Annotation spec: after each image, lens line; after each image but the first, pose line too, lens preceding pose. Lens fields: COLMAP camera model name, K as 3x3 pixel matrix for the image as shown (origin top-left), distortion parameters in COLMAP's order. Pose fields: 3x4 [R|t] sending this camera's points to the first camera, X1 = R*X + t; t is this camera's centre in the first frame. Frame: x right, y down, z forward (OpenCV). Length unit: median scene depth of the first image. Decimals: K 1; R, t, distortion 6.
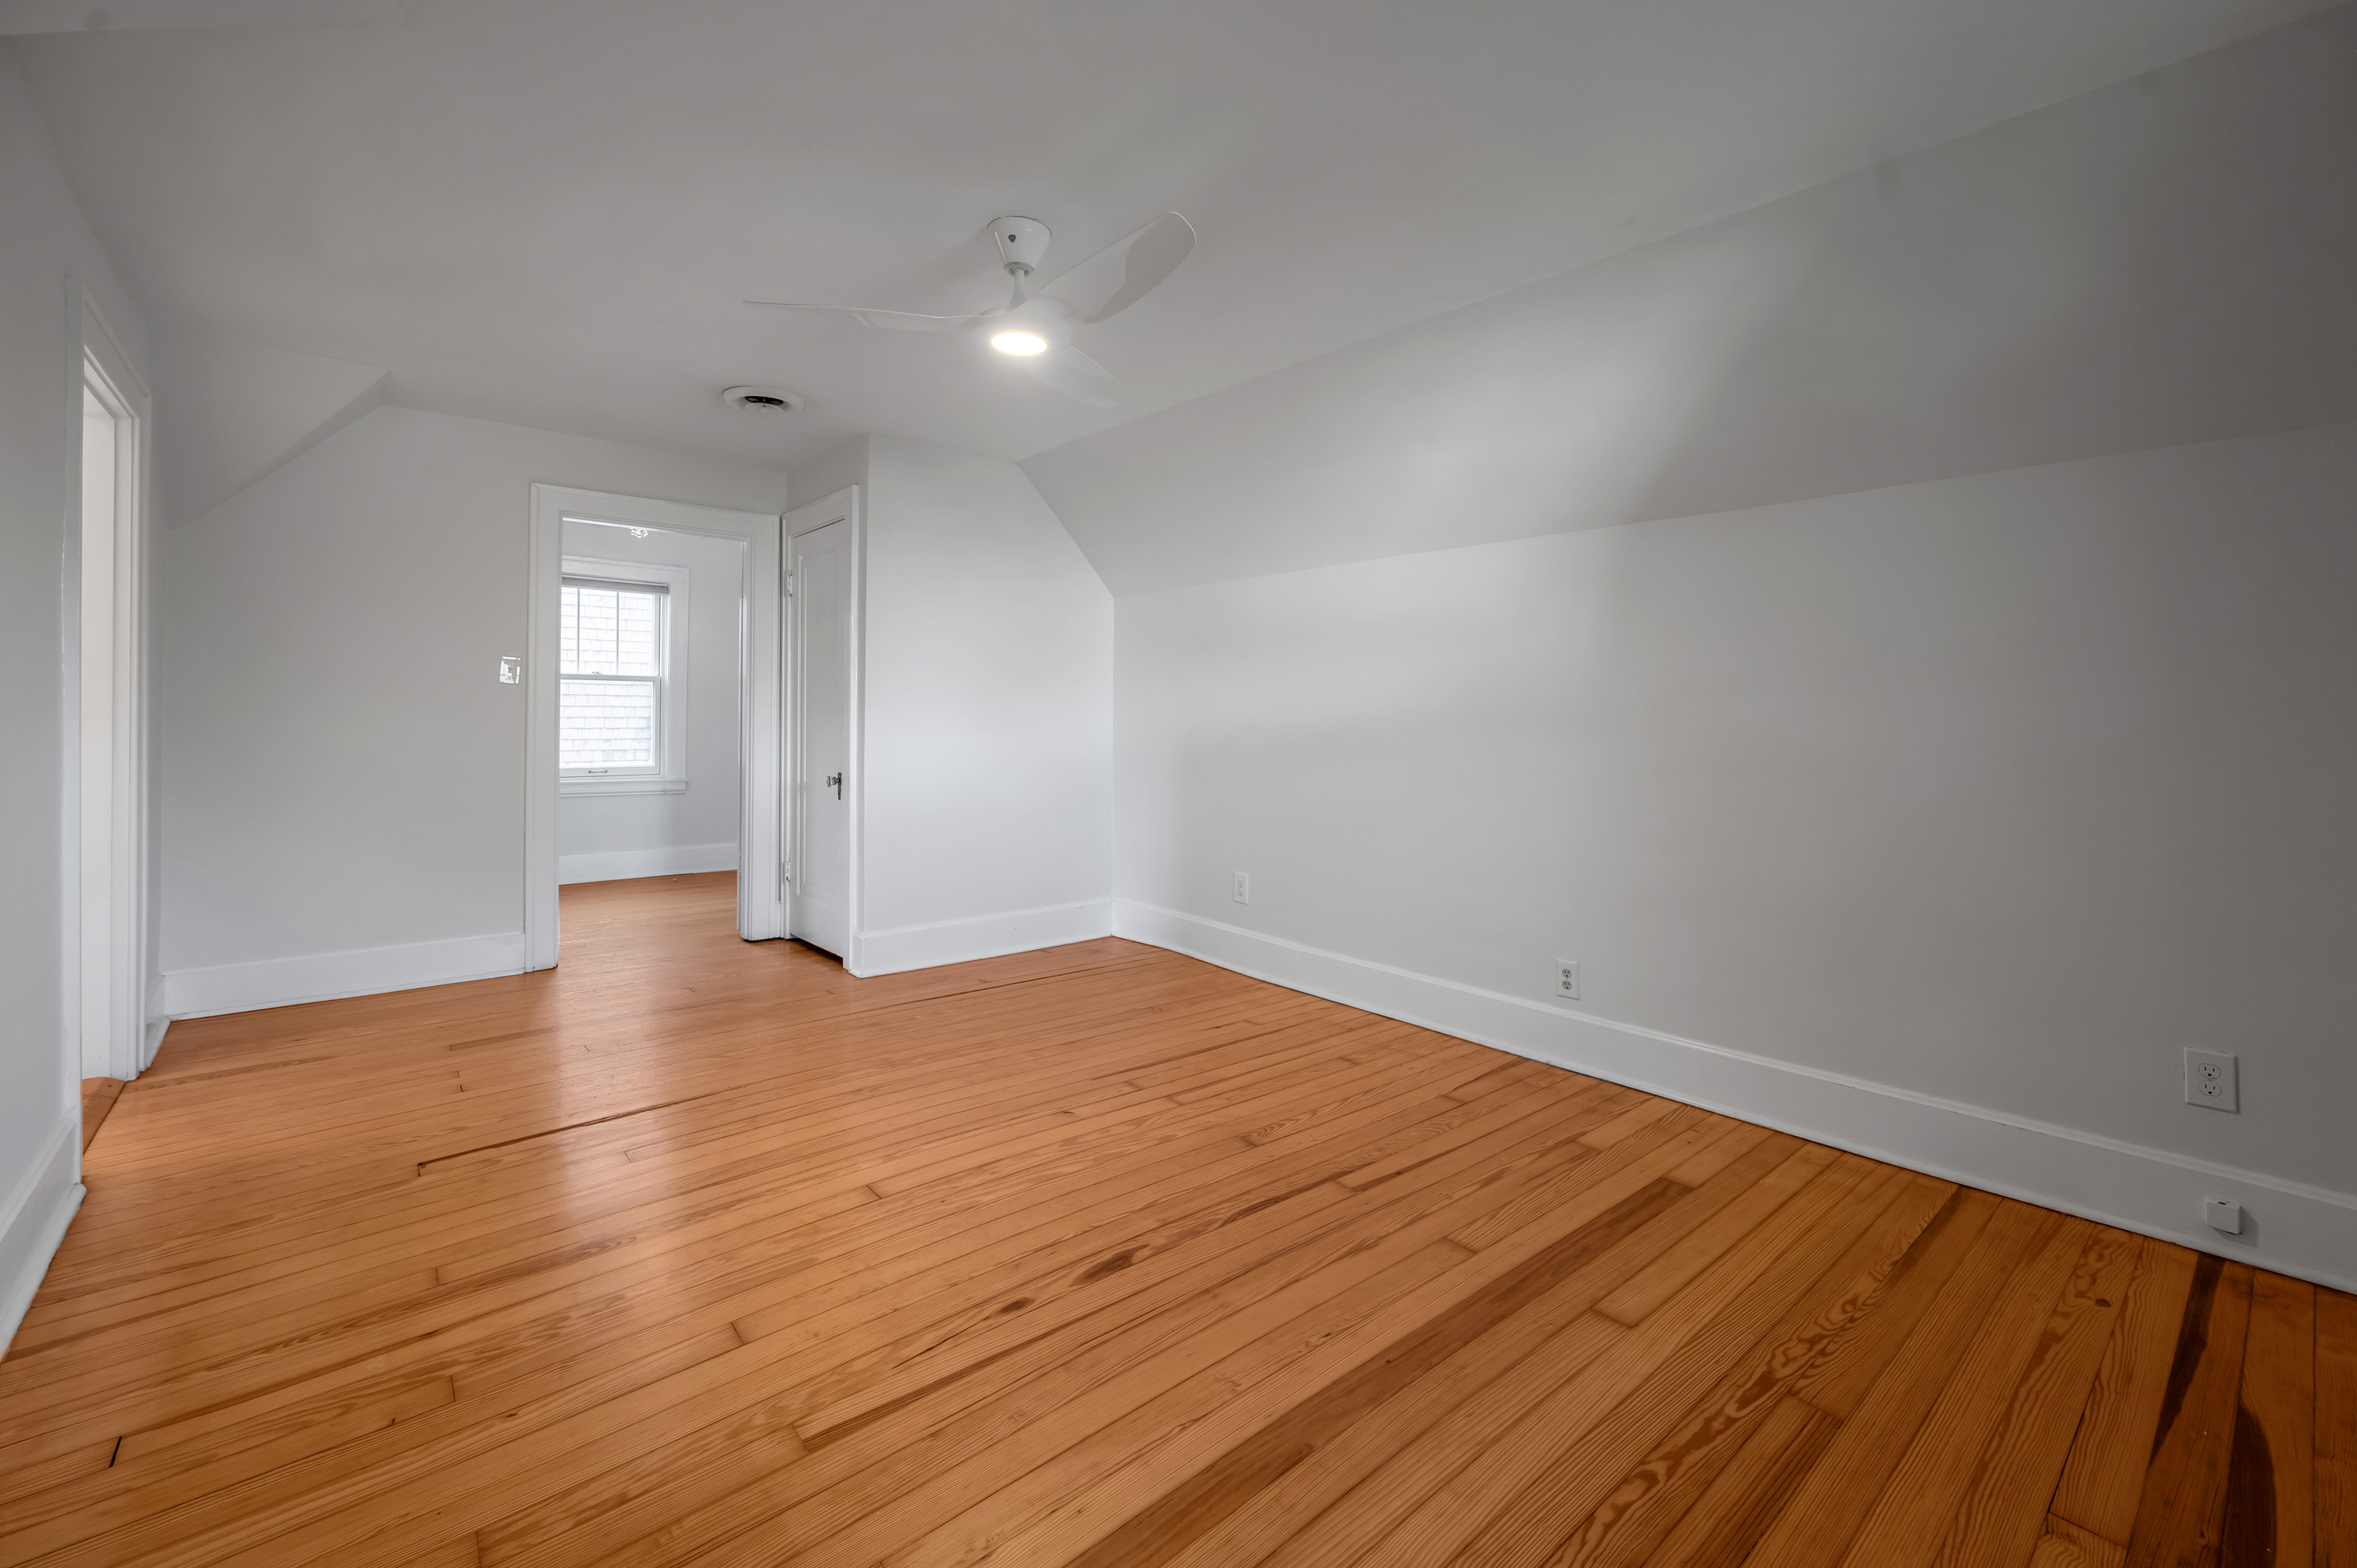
lens RADIAL K [[996.3, 0, 1179.1], [0, 996.3, 712.1], [0, 0, 1]] dist [-0.000866, -0.000207]
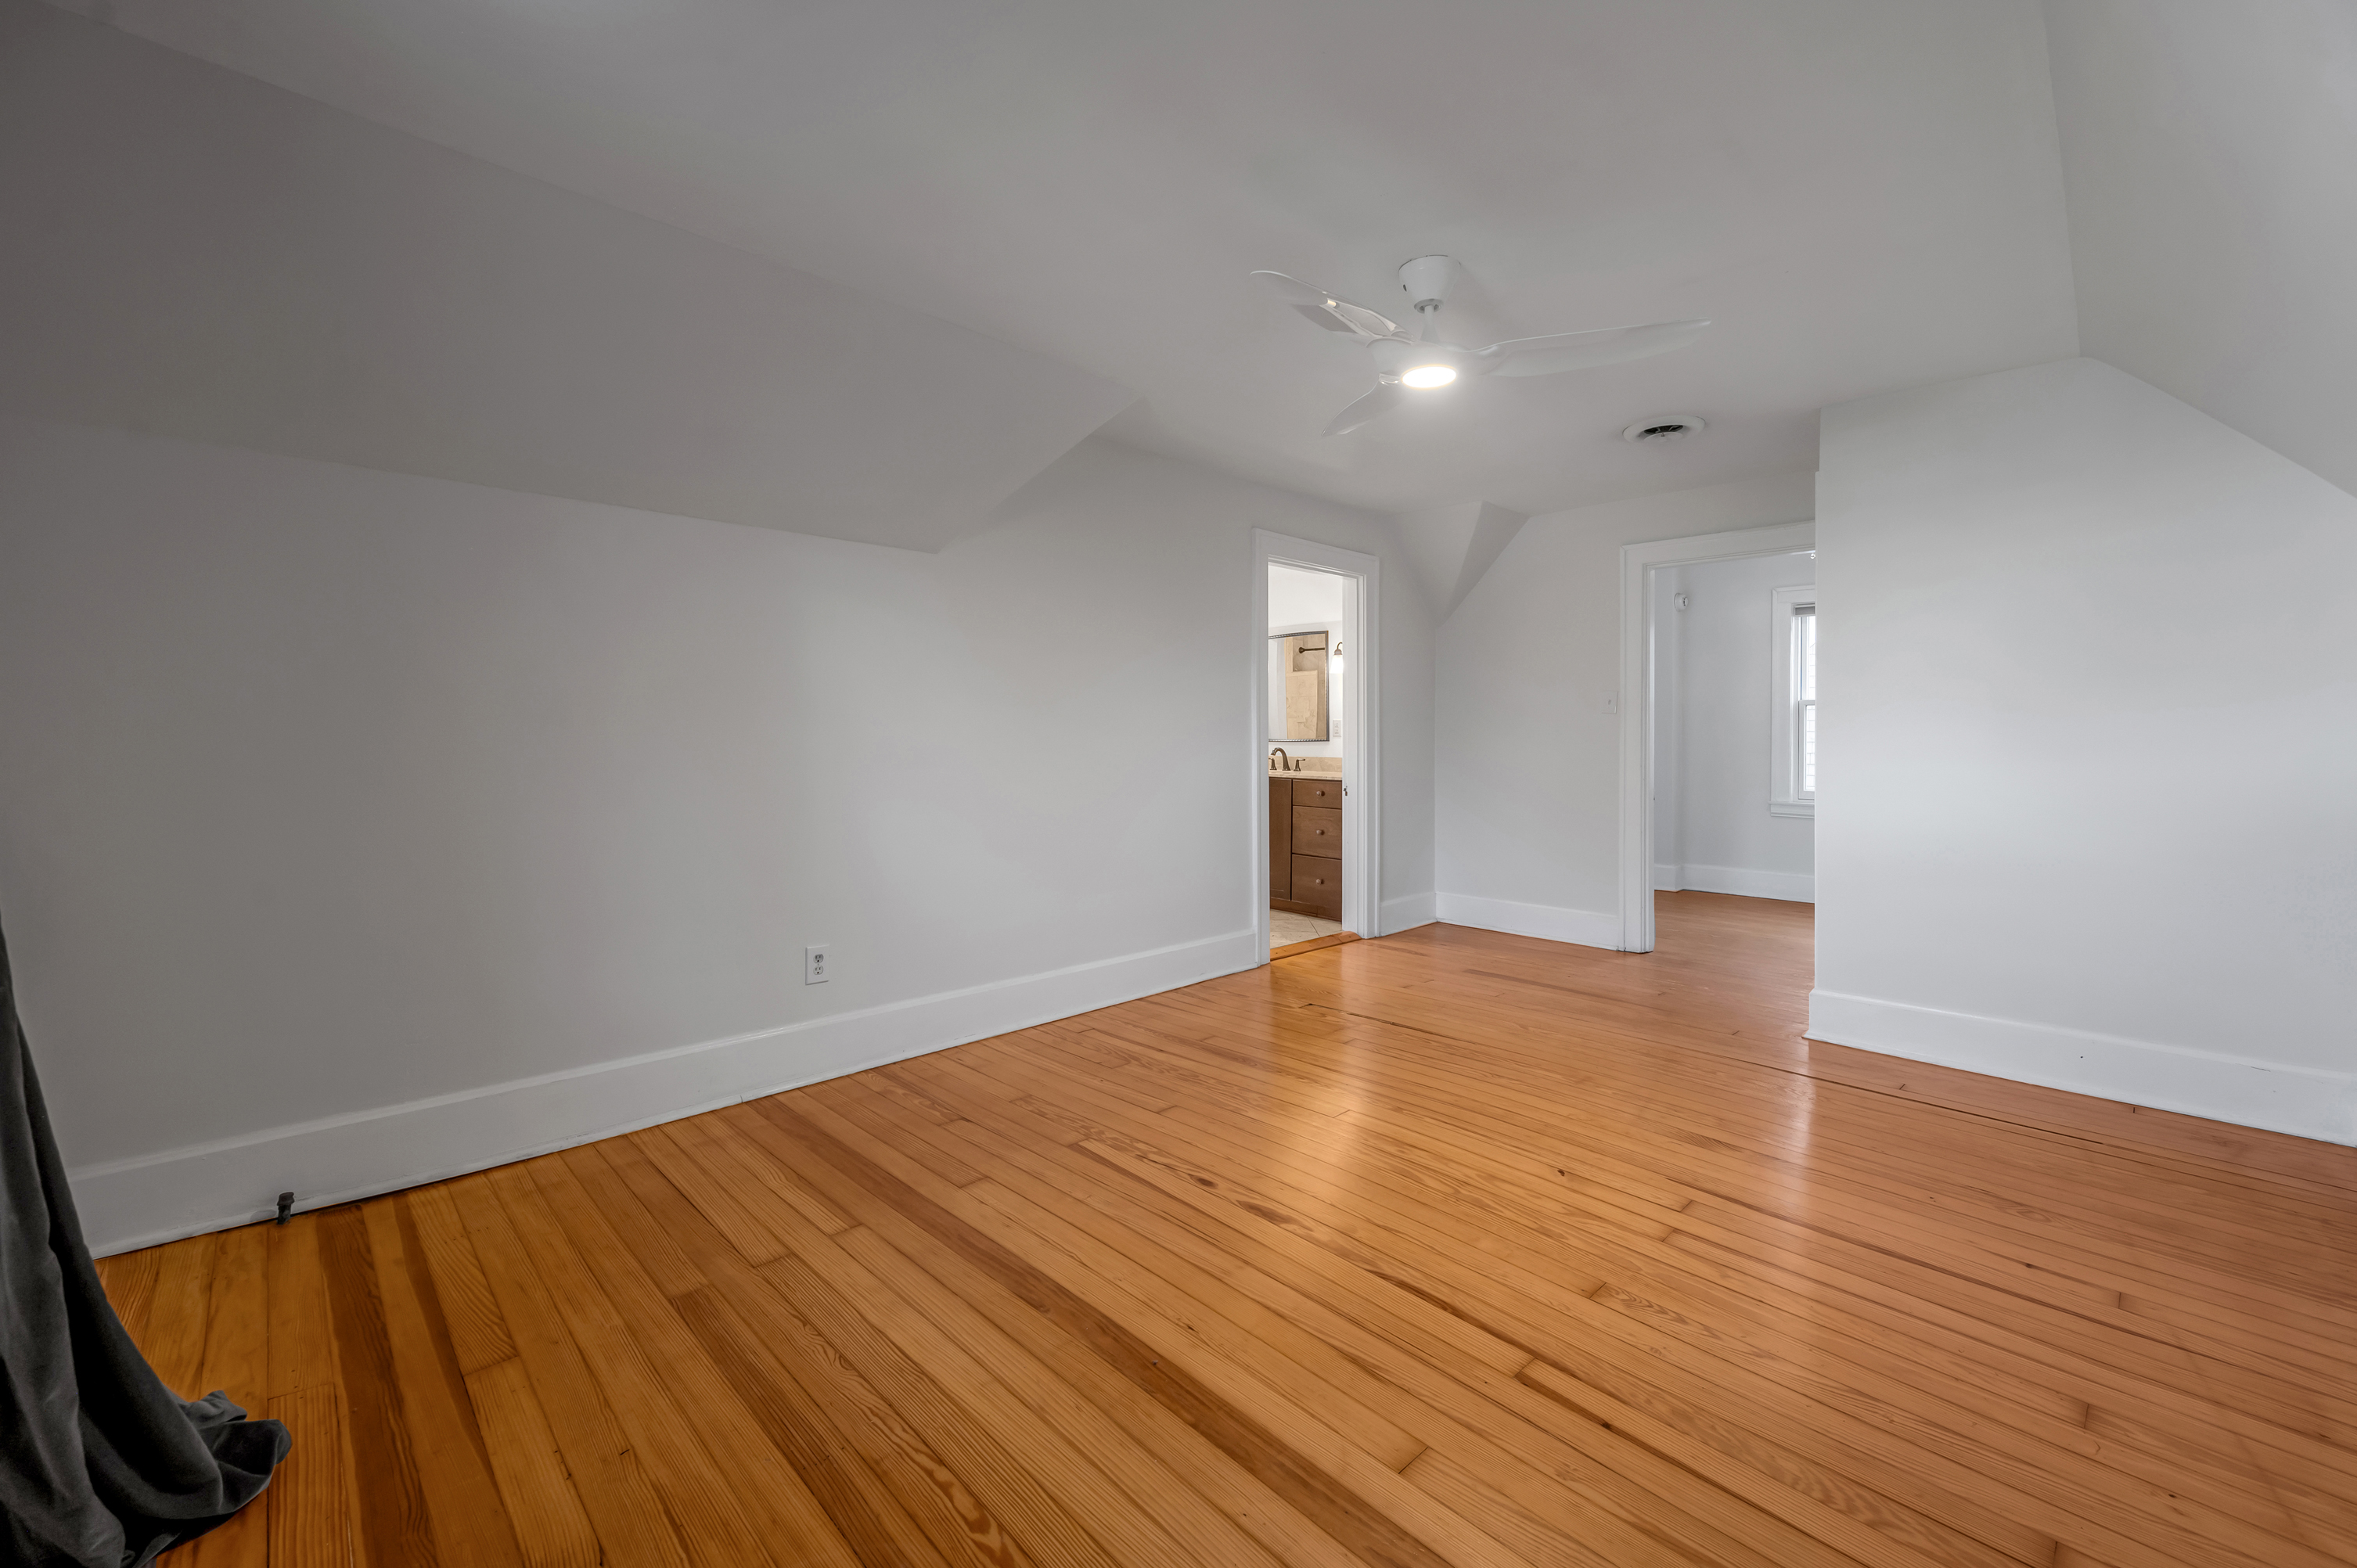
lens RADIAL K [[942.4, 0, 1177.3], [0, 942.4, 766.1], [0, 0, 1]] dist [-0.000068, 0.000166]
pose [[0.055096, 0.024515, -0.998180, 0.937051], [0.004836, 0.999680, 0.024819, 0.007478], [0.998469, -0.006195, 0.054959, 0.779541]]
